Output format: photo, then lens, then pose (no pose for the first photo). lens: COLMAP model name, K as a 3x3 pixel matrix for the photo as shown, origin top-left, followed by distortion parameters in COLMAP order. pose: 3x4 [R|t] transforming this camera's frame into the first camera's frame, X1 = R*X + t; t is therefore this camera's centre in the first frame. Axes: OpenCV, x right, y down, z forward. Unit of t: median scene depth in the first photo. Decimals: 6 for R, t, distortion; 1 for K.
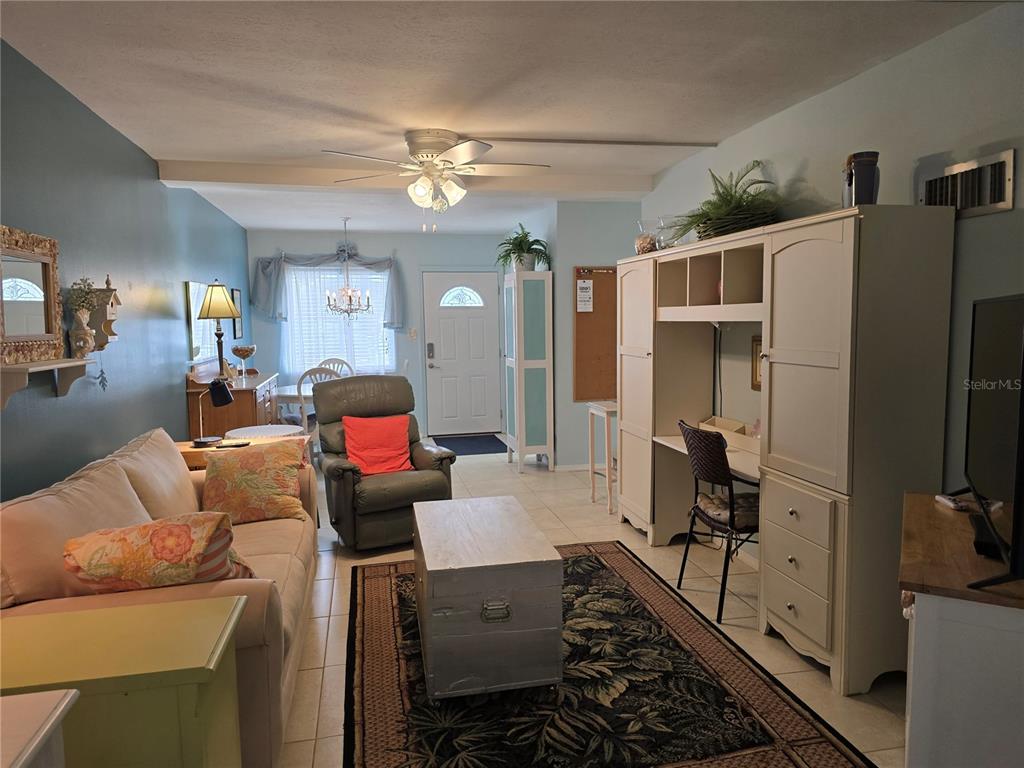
lens RADIAL K [[694.6, 0, 504.6], [0, 694.6, 388.2], [0, 0, 1]] dist [0.088633, -0.090056]
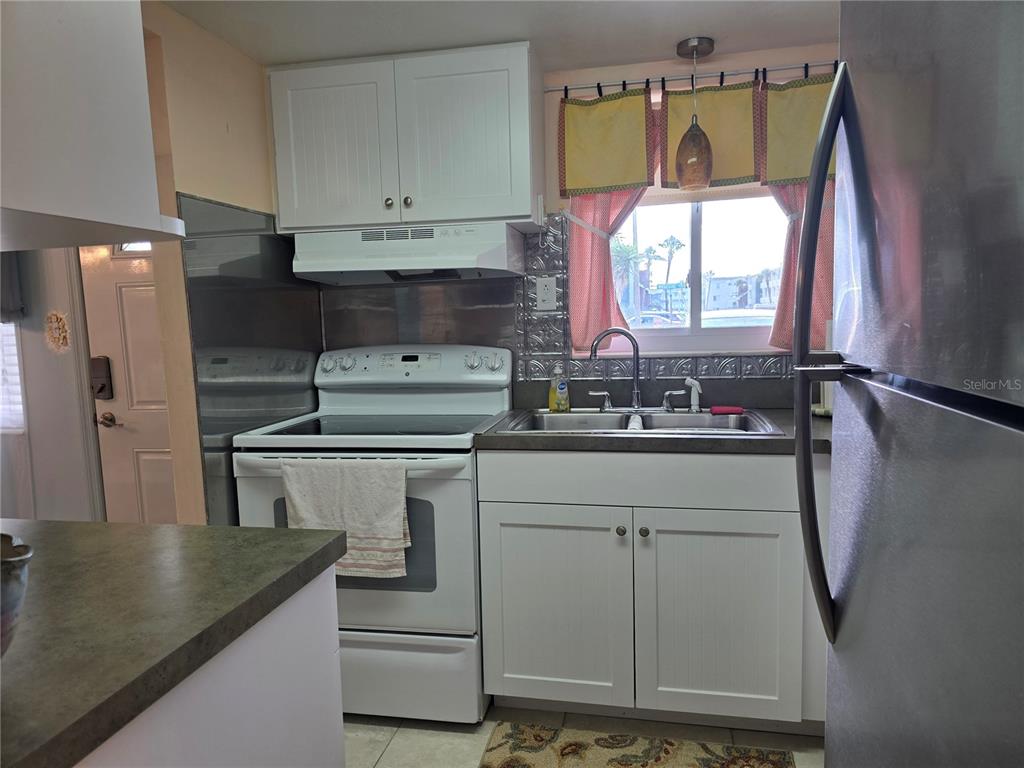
lens RADIAL K [[694.6, 0, 504.6], [0, 694.6, 388.2], [0, 0, 1]] dist [0.088633, -0.090056]
pose [[0.915557, 0.030857, -0.401004, 0.238909], [-0.024709, 0.999485, 0.020497, -0.064170], [0.401430, -0.008858, 0.915847, 0.784557]]
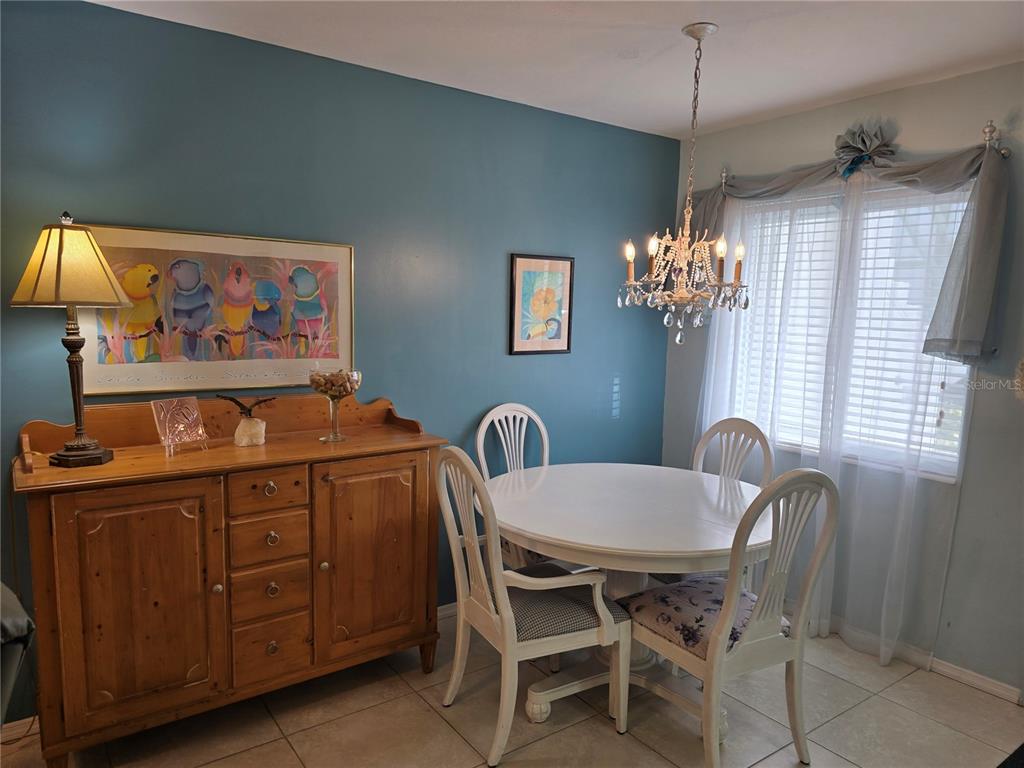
lens RADIAL K [[694.6, 0, 504.6], [0, 694.6, 388.2], [0, 0, 1]] dist [0.088633, -0.090056]
pose [[0.399924, 0.133404, -0.906788, 0.064500], [-0.122954, 0.988217, 0.091157, -0.077208], [0.908264, 0.075037, 0.411614, 0.675902]]
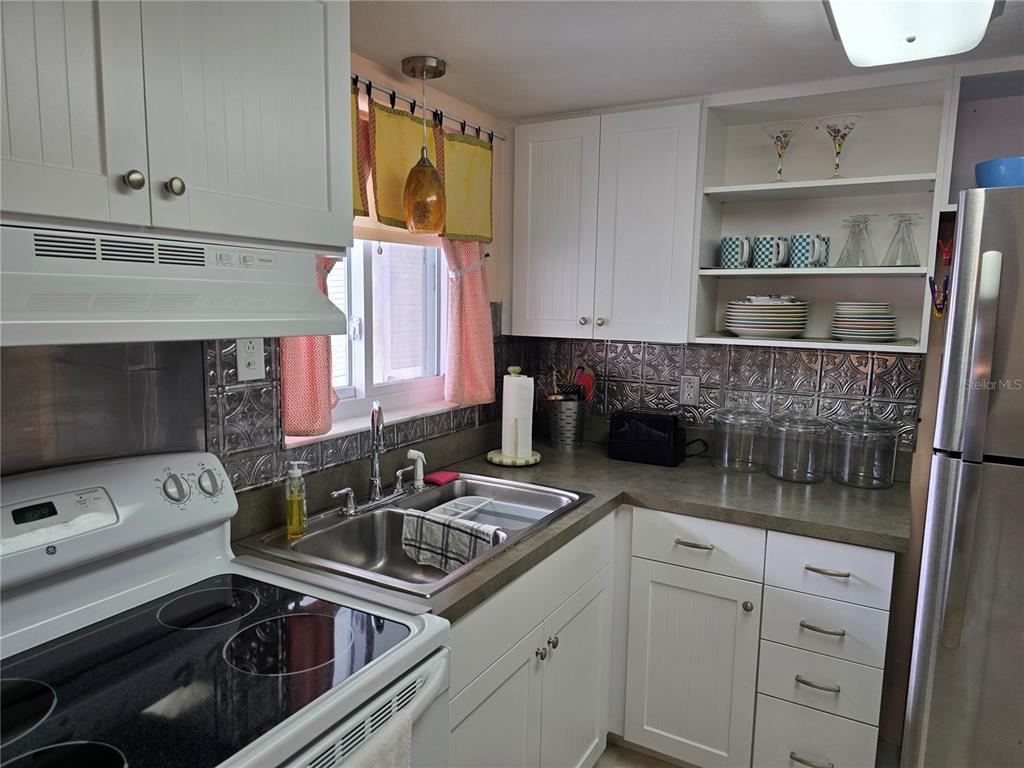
lens RADIAL K [[694.6, 0, 504.6], [0, 694.6, 388.2], [0, 0, 1]] dist [0.088633, -0.090056]
pose [[0.673725, -0.071879, 0.735478, 0.022680], [0.045171, 0.997403, 0.056100, -0.100636], [-0.737600, -0.004574, 0.675222, 0.895568]]
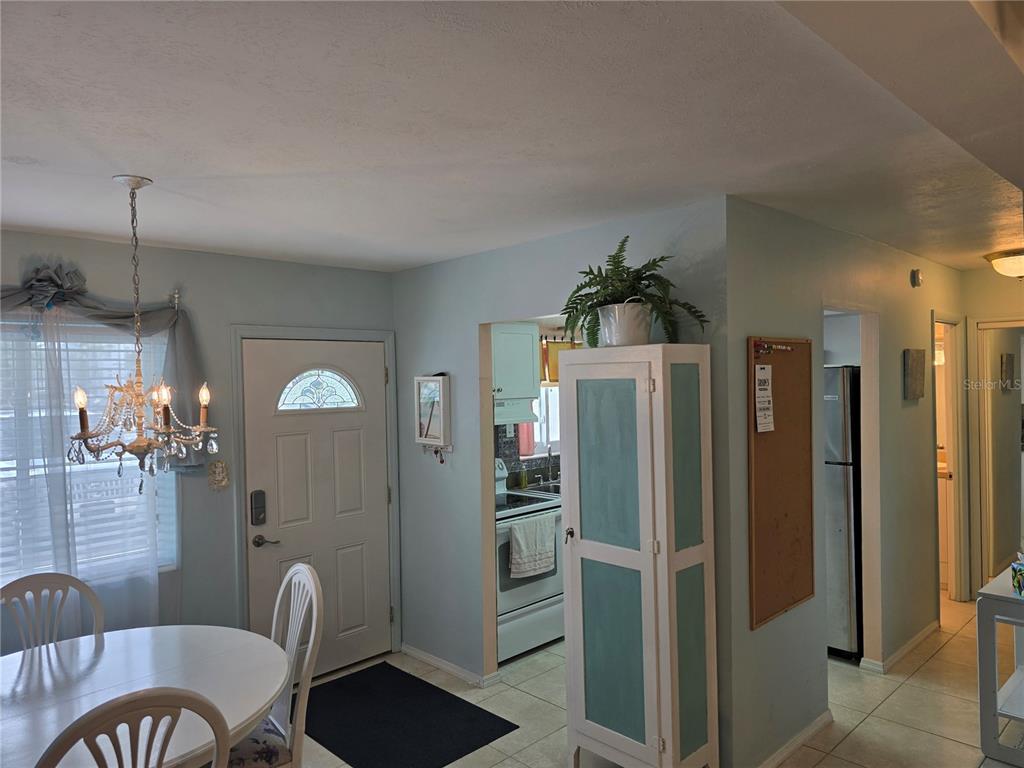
lens RADIAL K [[694.6, 0, 504.6], [0, 694.6, 388.2], [0, 0, 1]] dist [0.088633, -0.090056]
pose [[0.849547, -0.013283, 0.527345, -0.221342], [0.066032, 0.994498, -0.081327, -0.087905], [-0.523363, 0.103913, 0.845750, 0.539388]]
